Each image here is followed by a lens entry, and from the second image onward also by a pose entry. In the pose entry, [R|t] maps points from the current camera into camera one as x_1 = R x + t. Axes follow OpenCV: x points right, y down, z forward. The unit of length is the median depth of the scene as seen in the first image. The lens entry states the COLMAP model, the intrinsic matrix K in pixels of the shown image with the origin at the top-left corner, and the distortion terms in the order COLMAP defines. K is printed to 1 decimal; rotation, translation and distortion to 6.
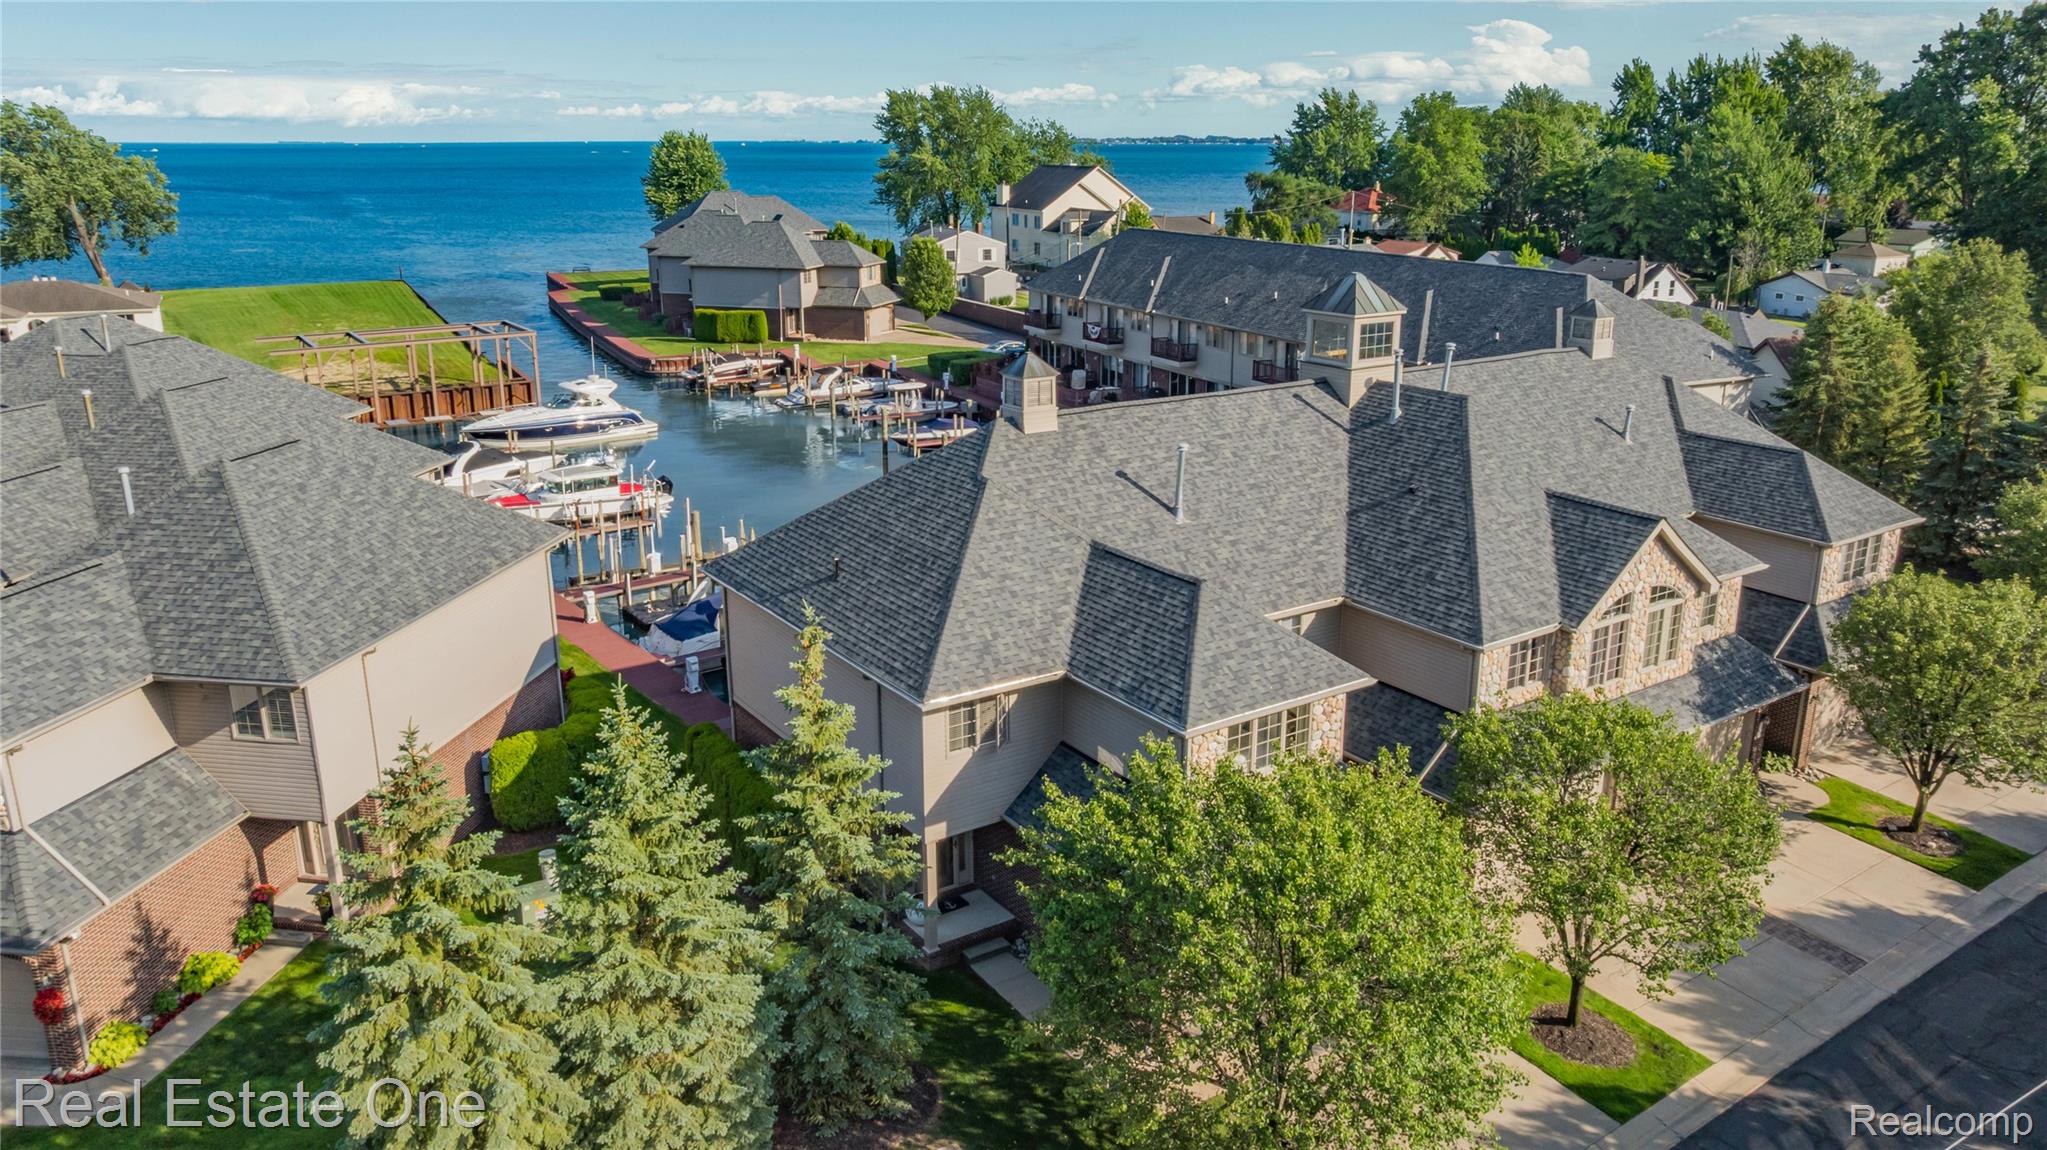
lens RADIAL K [[1430.3, 0, 1031.7], [0, 1430.3, 568.3], [0, 0, 1]] dist [-0.032346, 0.022036]
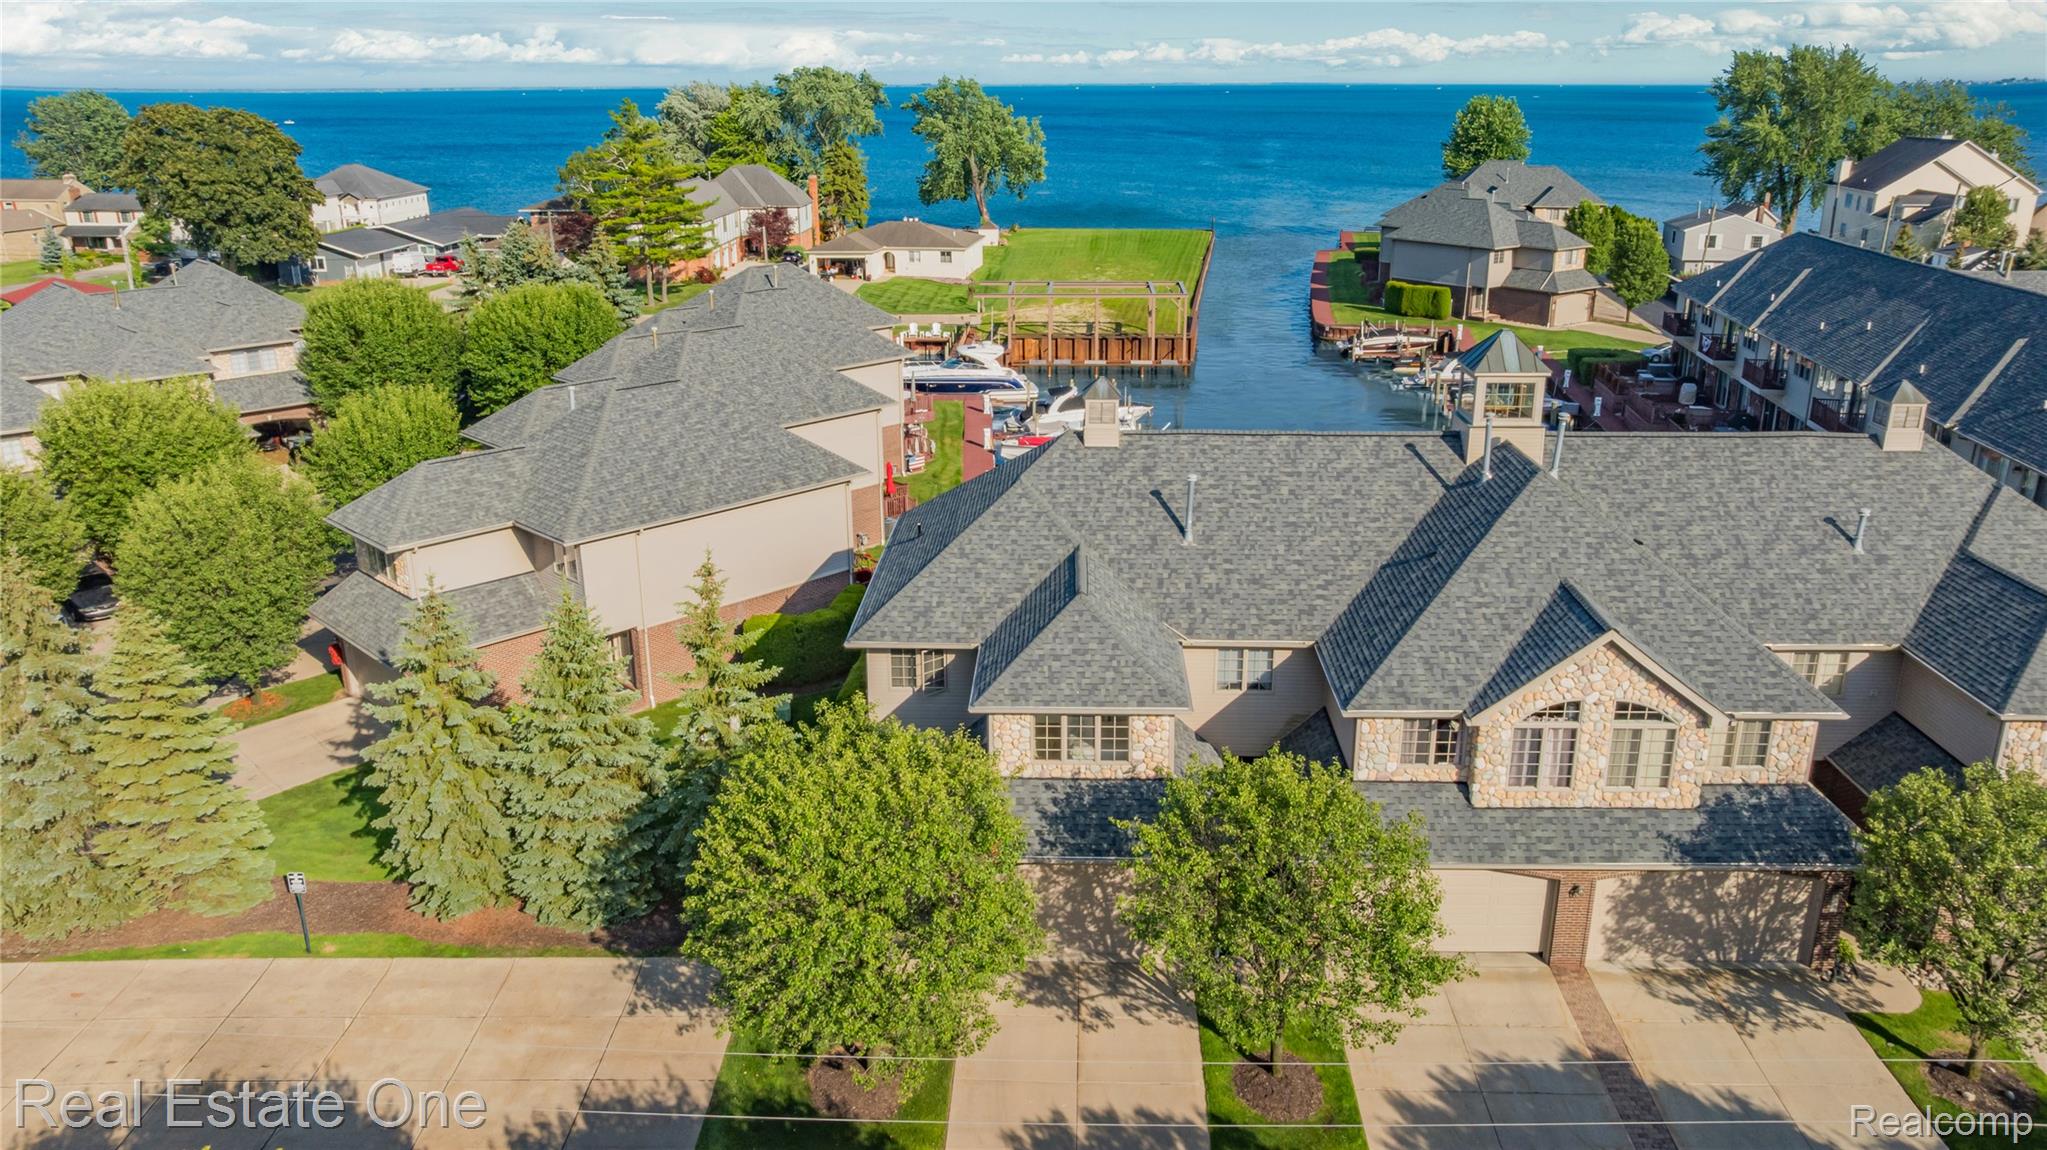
lens RADIAL K [[1430.3, 0, 1033.4], [0, 1430.3, 568.5], [0, 0, 1]] dist [-0.032346, 0.022036]
pose [[0.807463, 0.184743, -0.560245, 0.207914], [-0.163729, 0.982570, 0.088029, -0.030167], [0.566742, 0.020649, 0.823636, 0.004991]]
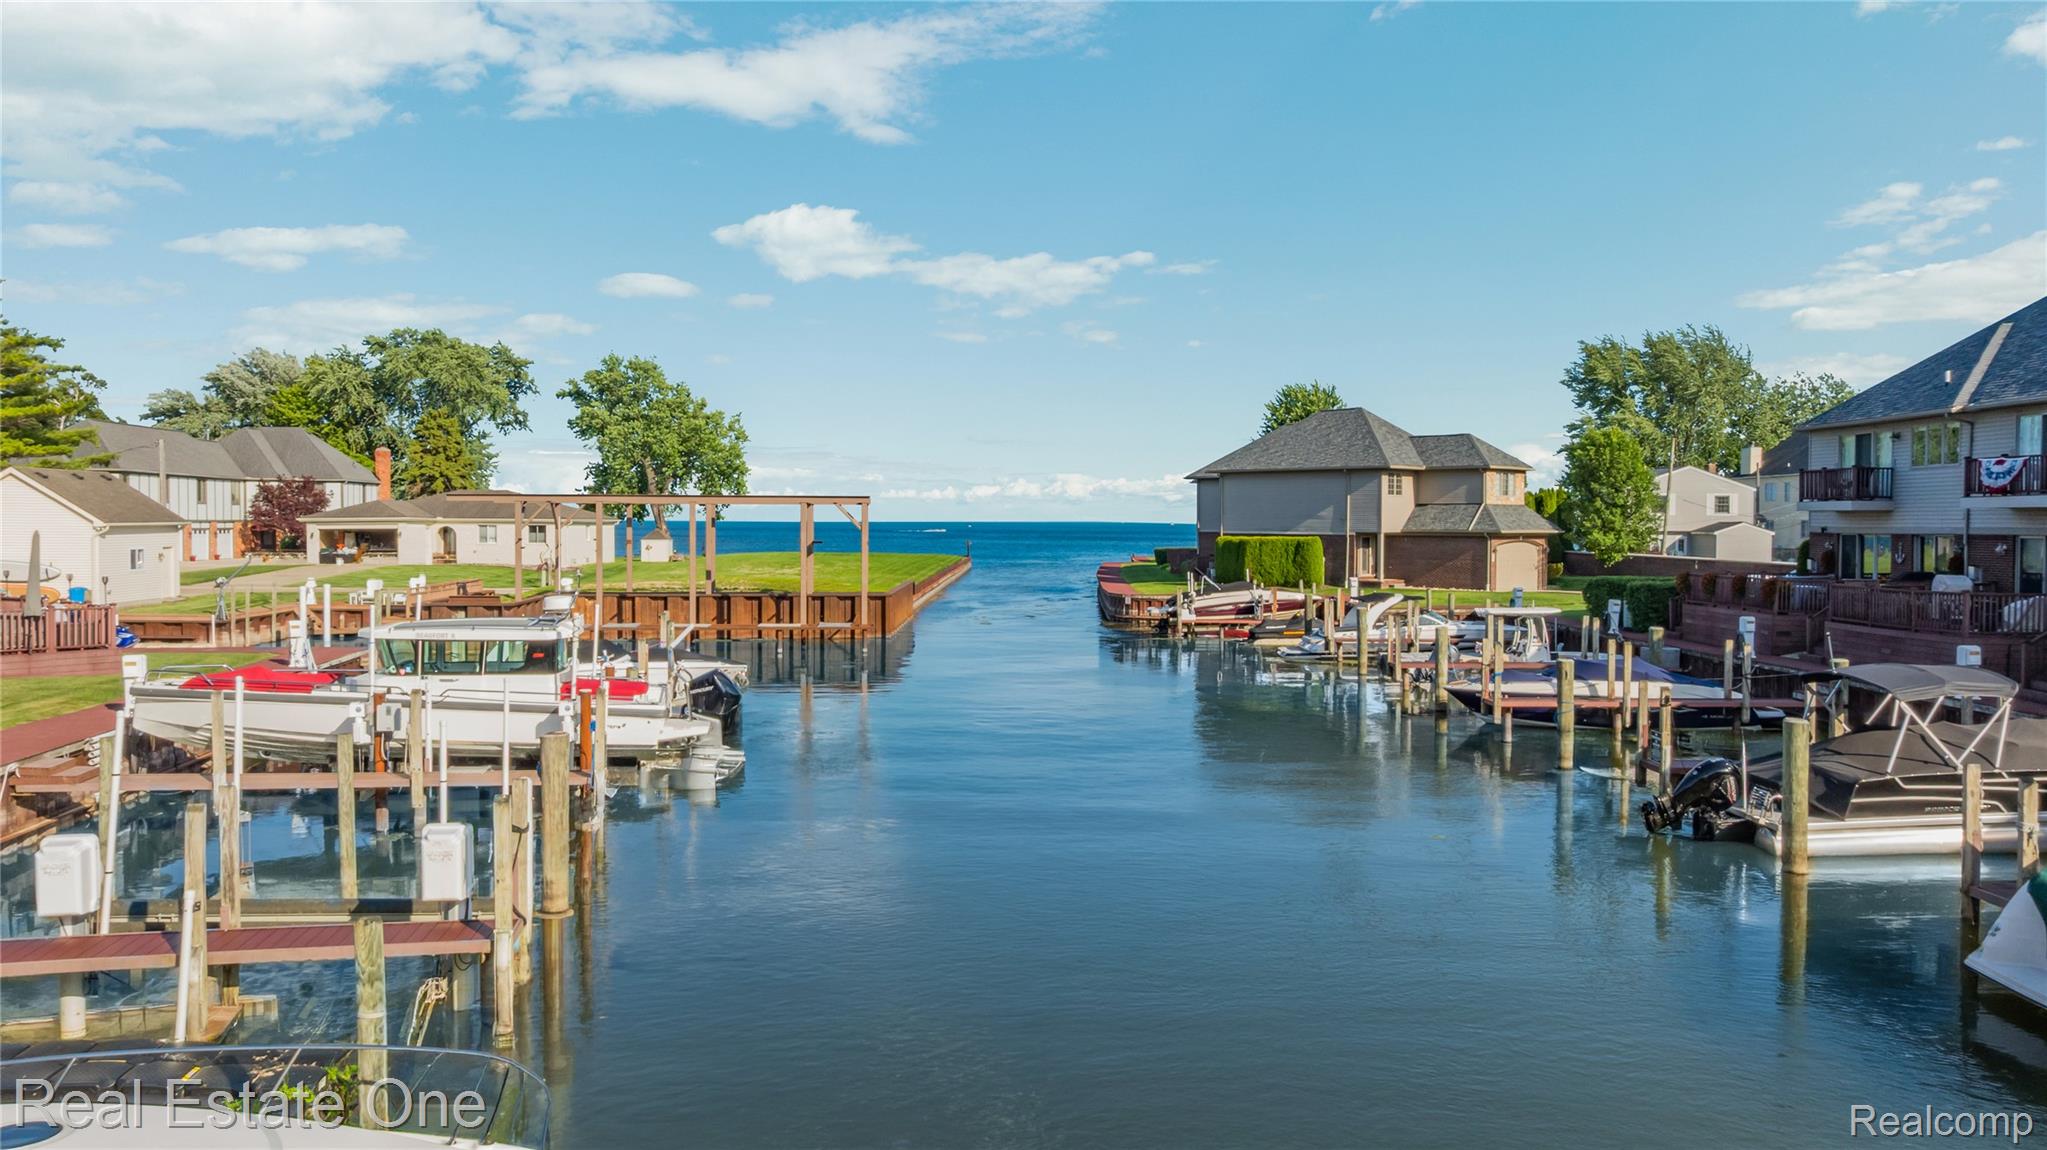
lens RADIAL K [[1430.3, 0, 1028.1], [0, 1430.3, 564.9], [0, 0, 1]] dist [-0.032346, 0.022036]
pose [[0.882214, 0.016088, -0.470573, -0.008614], [-0.138580, 0.964021, -0.226847, -0.012229], [0.449993, 0.265340, 0.852702, 0.490224]]
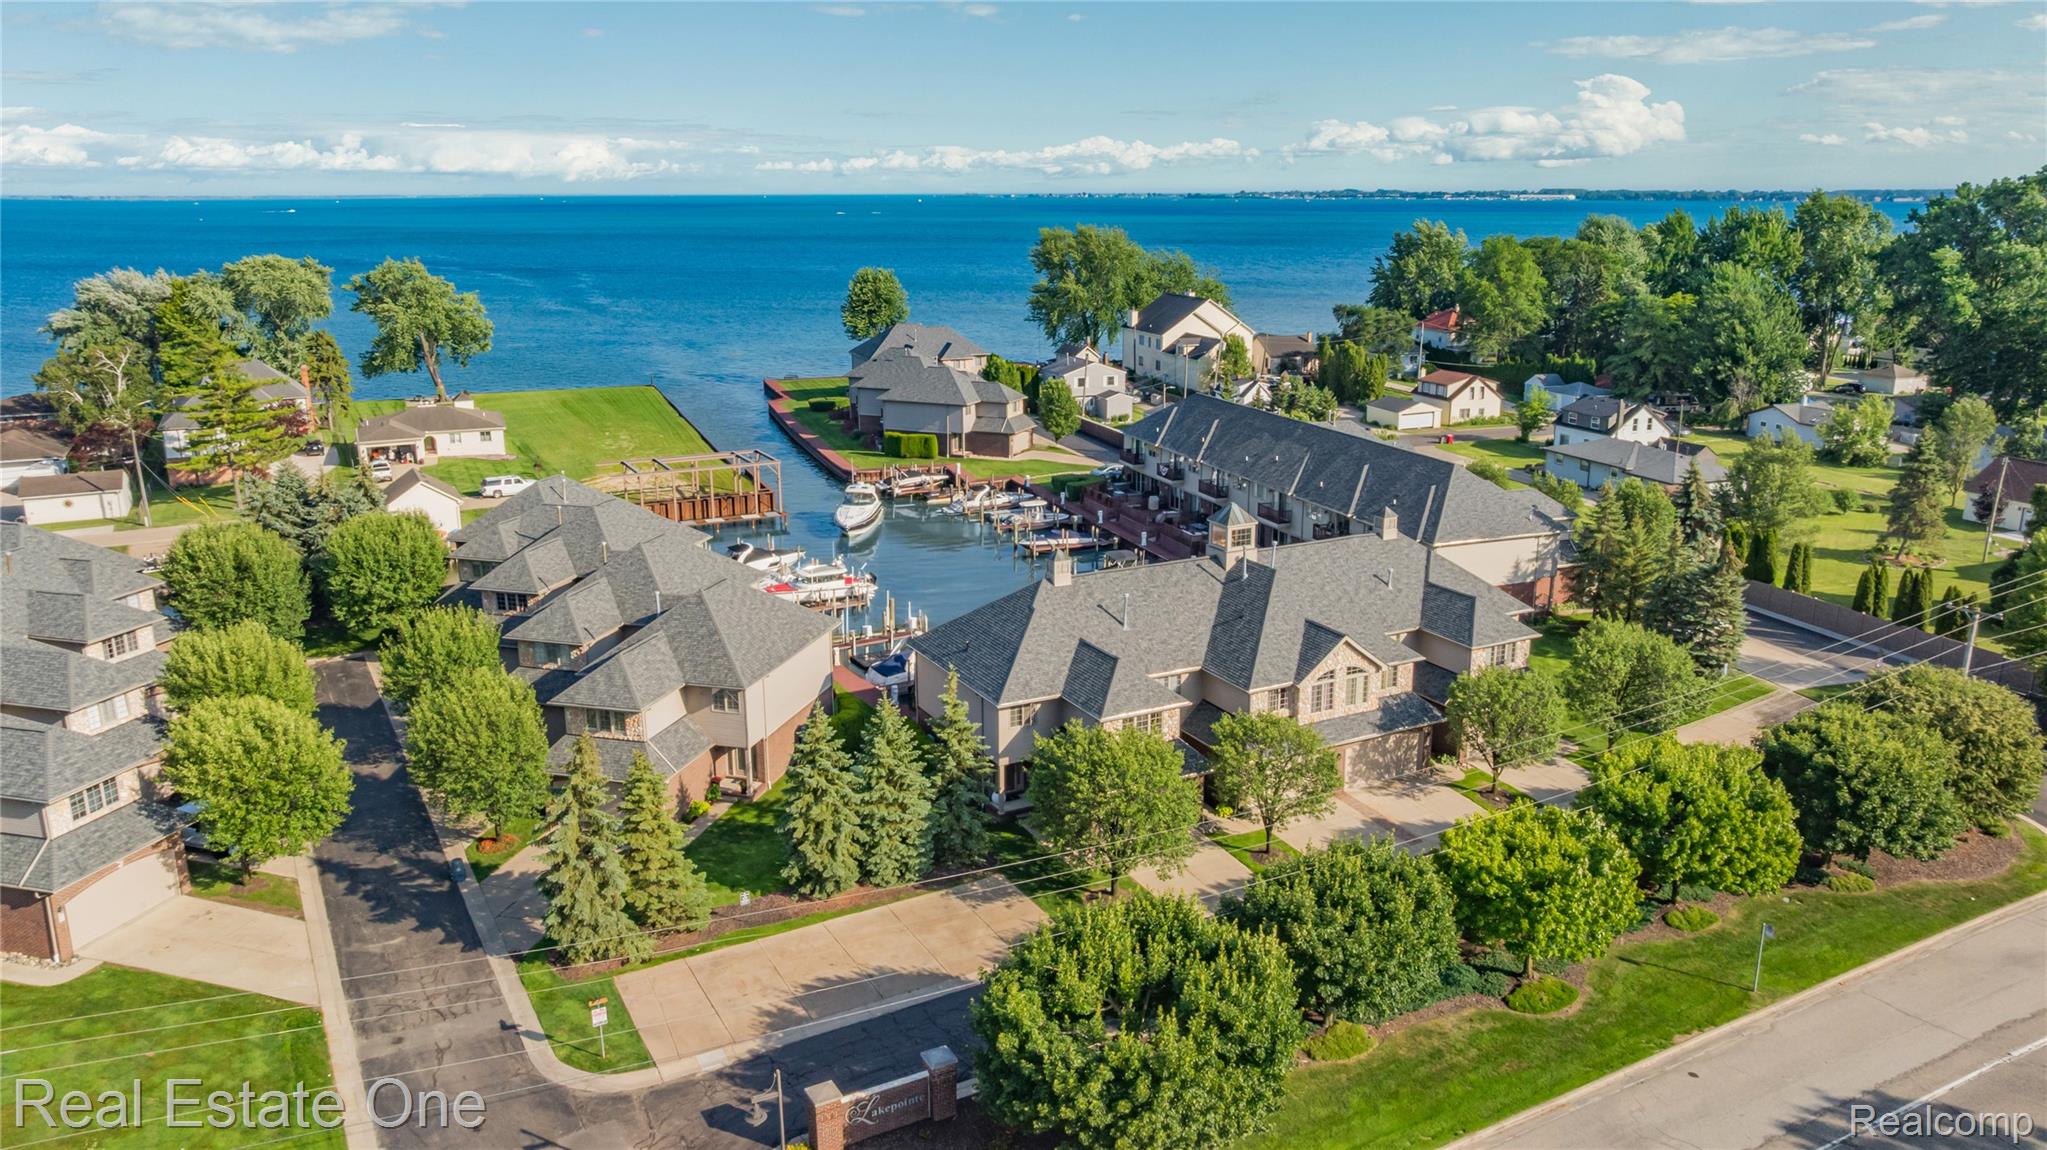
lens RADIAL K [[1430.3, 0, 1026.8], [0, 1430.3, 579.0], [0, 0, 1]] dist [-0.032346, 0.022036]
pose [[0.993046, 0.027254, -0.114525, 0.066203], [-0.030215, 0.999251, -0.024197, -0.017004], [0.113780, 0.027489, 0.993126, -0.383715]]
